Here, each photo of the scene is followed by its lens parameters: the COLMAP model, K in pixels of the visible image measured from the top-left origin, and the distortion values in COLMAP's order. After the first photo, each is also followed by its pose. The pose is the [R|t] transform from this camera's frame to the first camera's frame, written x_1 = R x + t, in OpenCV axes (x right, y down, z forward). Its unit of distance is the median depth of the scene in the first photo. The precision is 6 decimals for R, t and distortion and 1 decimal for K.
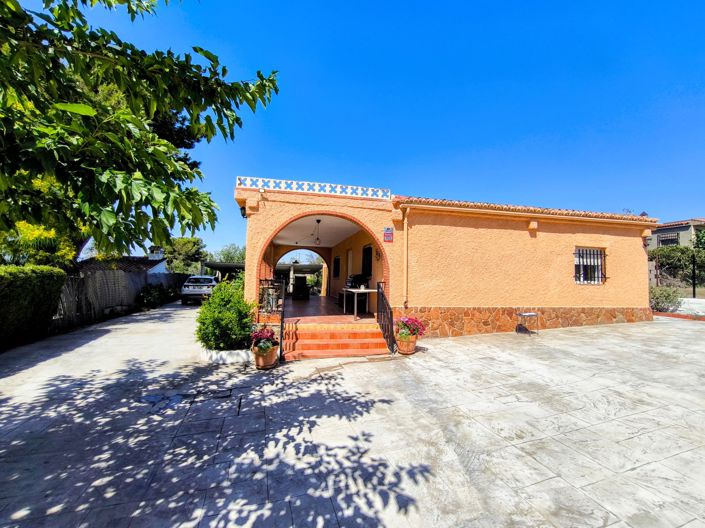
lens RADIAL K [[306.4, 0, 355.8], [0, 306.4, 259.3], [0, 0, 1]] dist [-0.006916, 0.001883]
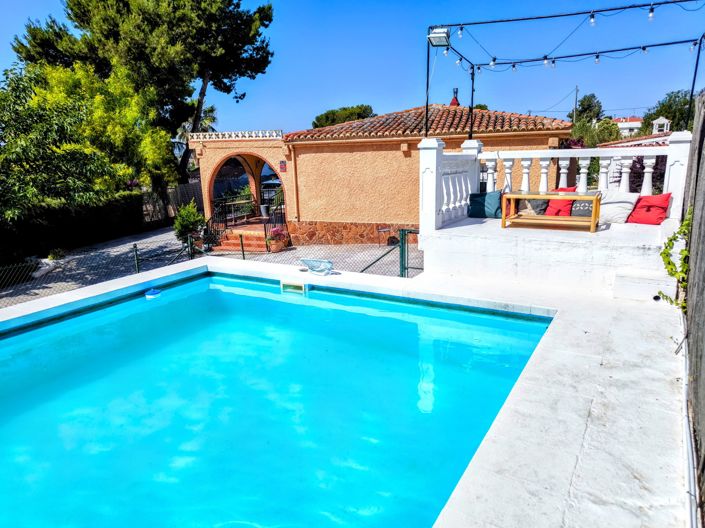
lens RADIAL K [[489.3, 0, 351.8], [0, 489.3, 263.7], [0, 0, 1]] dist [0.029570, -0.012071]
pose [[0.824263, 0.076957, -0.560953, 1.472294], [0.082508, 0.963820, 0.253463, -0.173831], [0.560164, -0.255203, 0.788091, -0.559669]]
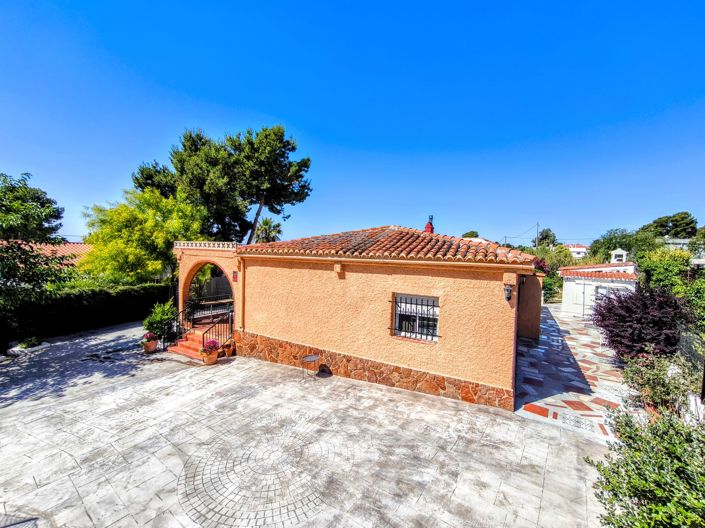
lens RADIAL K [[306.4, 0, 345.3], [0, 306.4, 263.2], [0, 0, 1]] dist [-0.006916, 0.001883]
pose [[0.734059, 0.016591, -0.678883, 1.300286], [0.028535, 0.998065, 0.055246, -0.185925], [0.678486, -0.059926, 0.732165, 0.330567]]
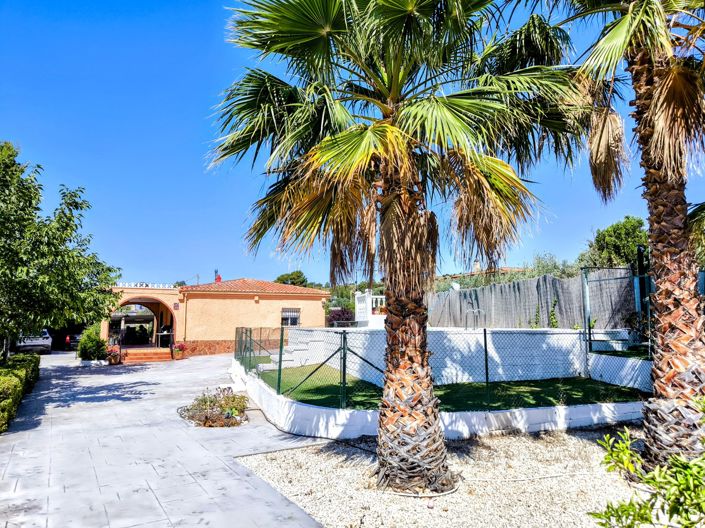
lens RADIAL K [[489.3, 0, 355.5], [0, 489.3, 265.7], [0, 0, 1]] dist [0.029570, -0.012071]
pose [[0.972023, 0.000307, 0.234886, 0.477246], [0.013603, 0.998247, -0.057598, -0.135626], [-0.234492, 0.059182, 0.970315, -2.389104]]
